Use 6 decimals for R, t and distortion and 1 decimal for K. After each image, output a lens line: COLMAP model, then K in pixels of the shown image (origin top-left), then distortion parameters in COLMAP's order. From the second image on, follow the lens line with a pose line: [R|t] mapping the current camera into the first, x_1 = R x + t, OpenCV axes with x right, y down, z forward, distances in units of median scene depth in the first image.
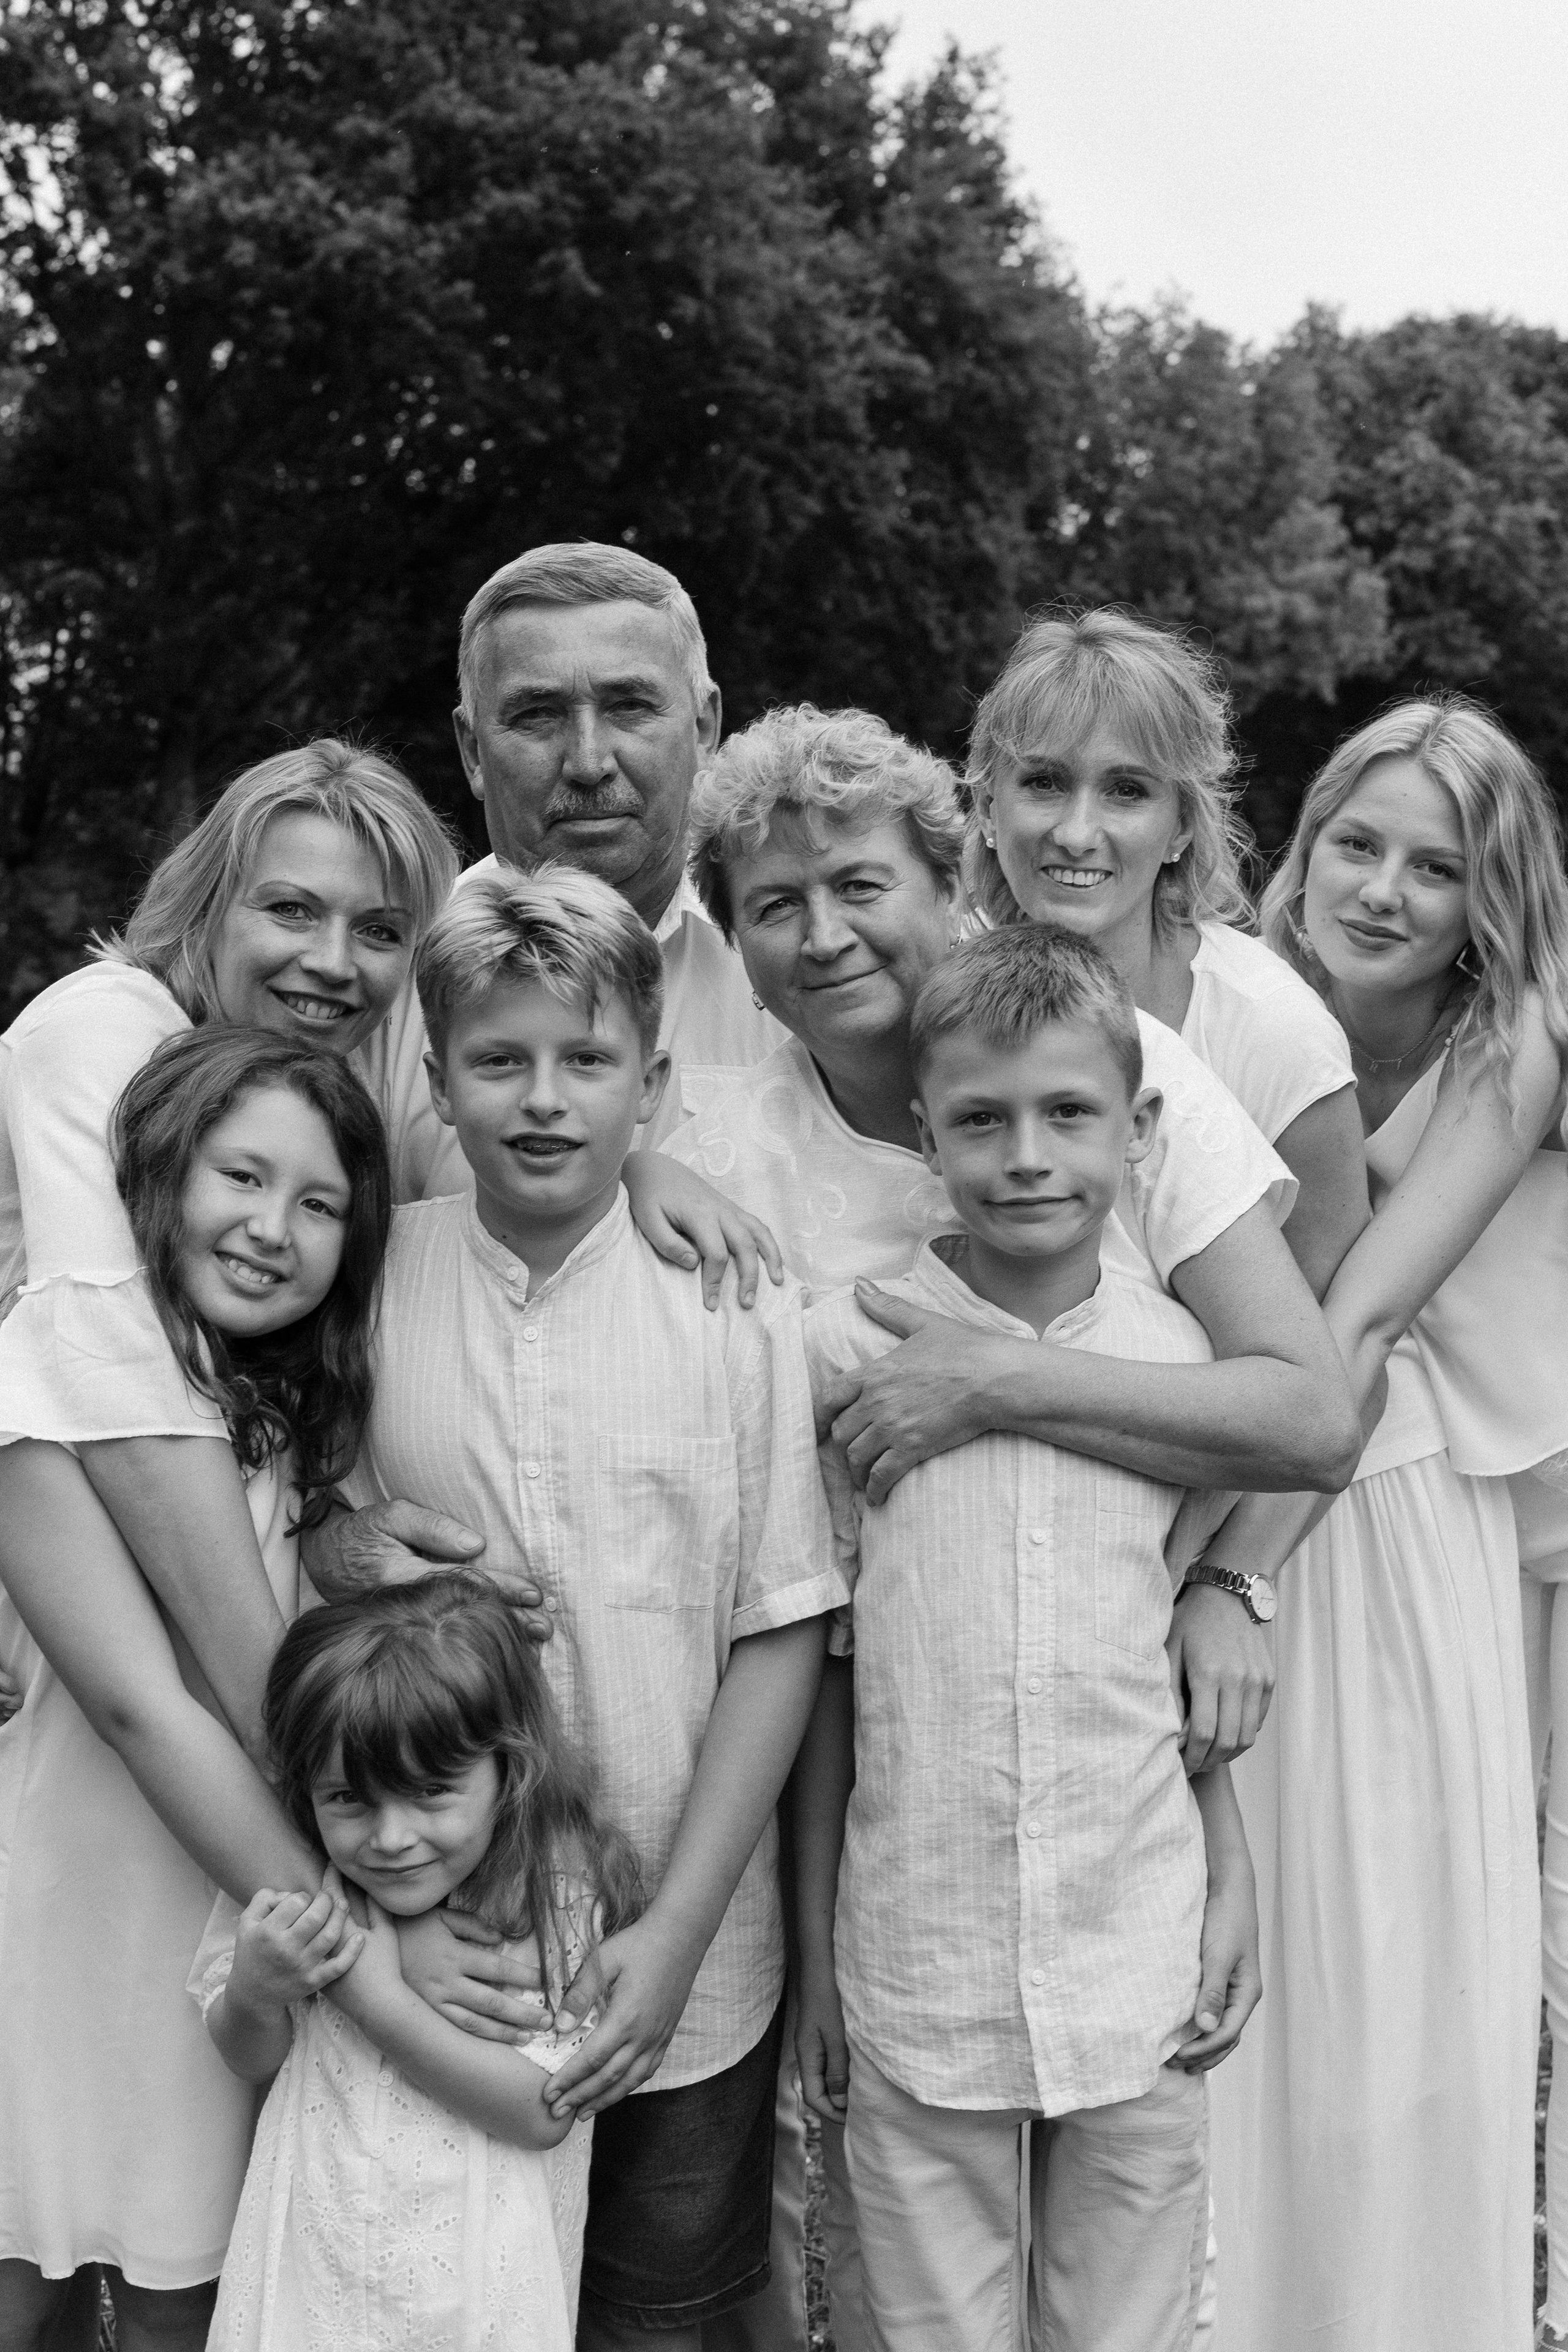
lens RADIAL K [[3278.8, 0, 784.0], [0, 3278.8, 1176.0], [0, 0, 1]] dist [0.006835, -0.033626]
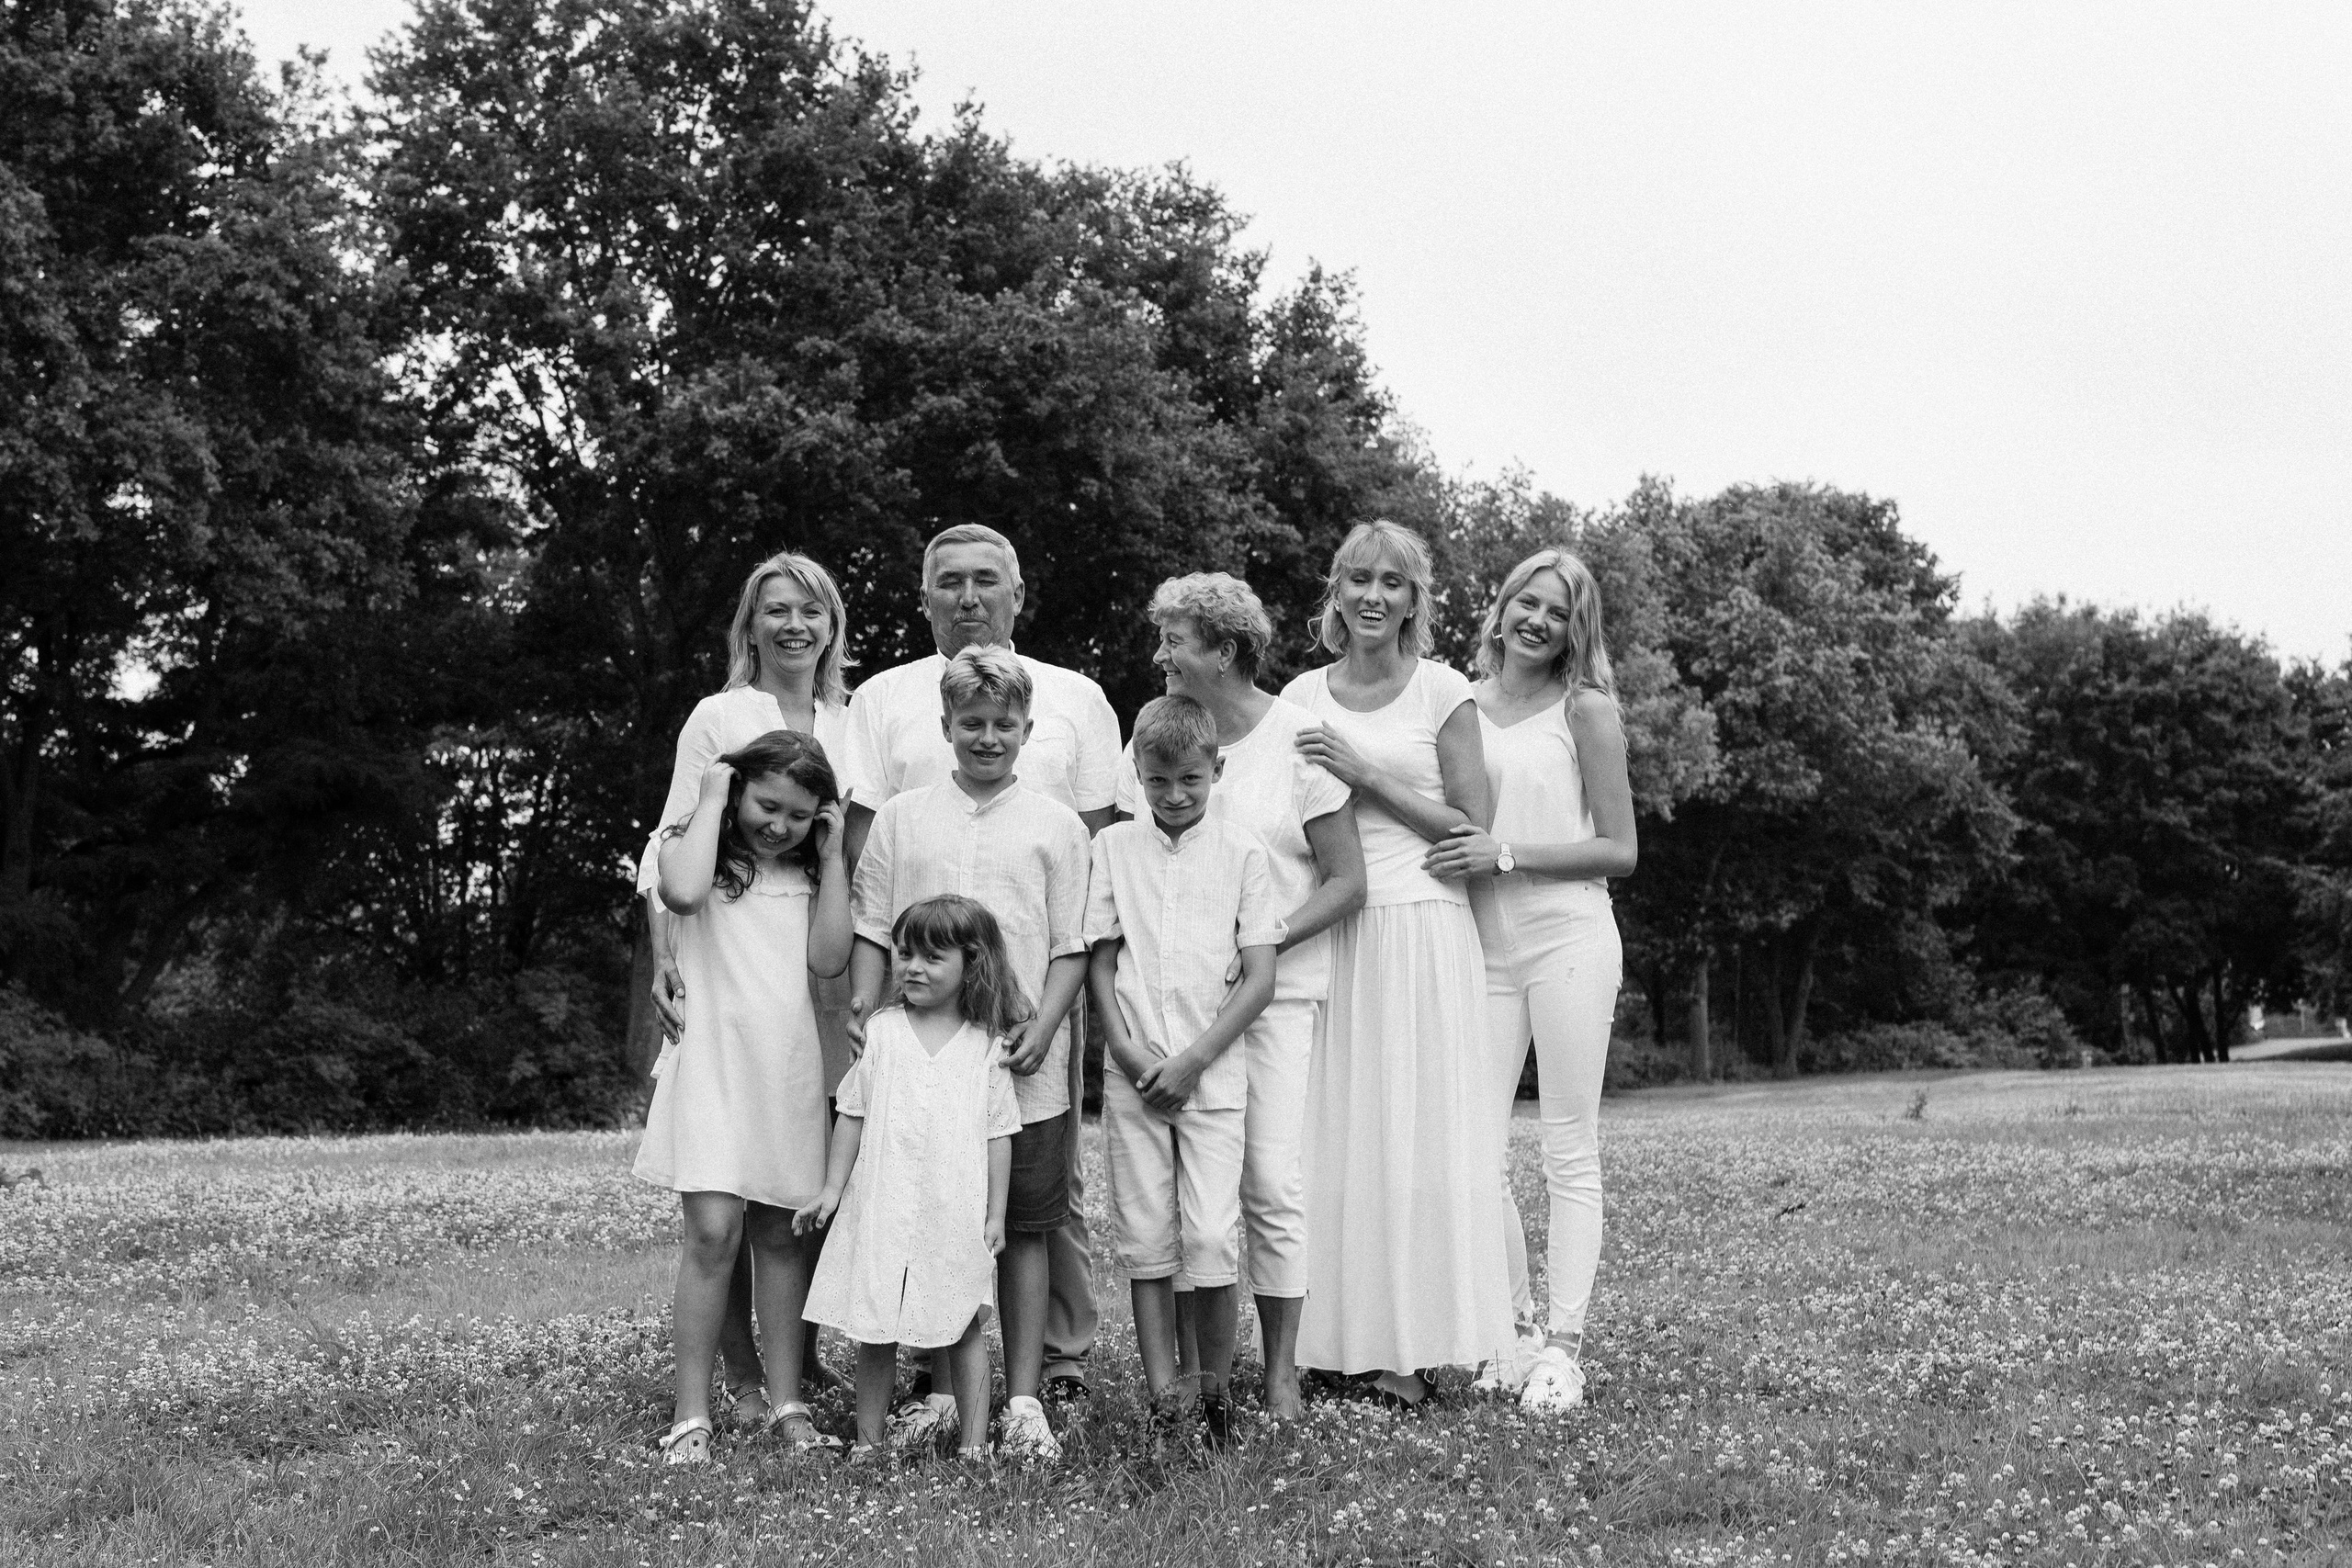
lens RADIAL K [[3278.5, 0, 1178.7], [0, 3278.5, 874.7], [0, 0, 1]] dist [0.006835, -0.033626]
pose [[0.999821, -0.017188, -0.007899, 0.008195], [0.015872, 0.989439, -0.144080, 0.040246], [0.010292, 0.143929, 0.989535, -0.135981]]
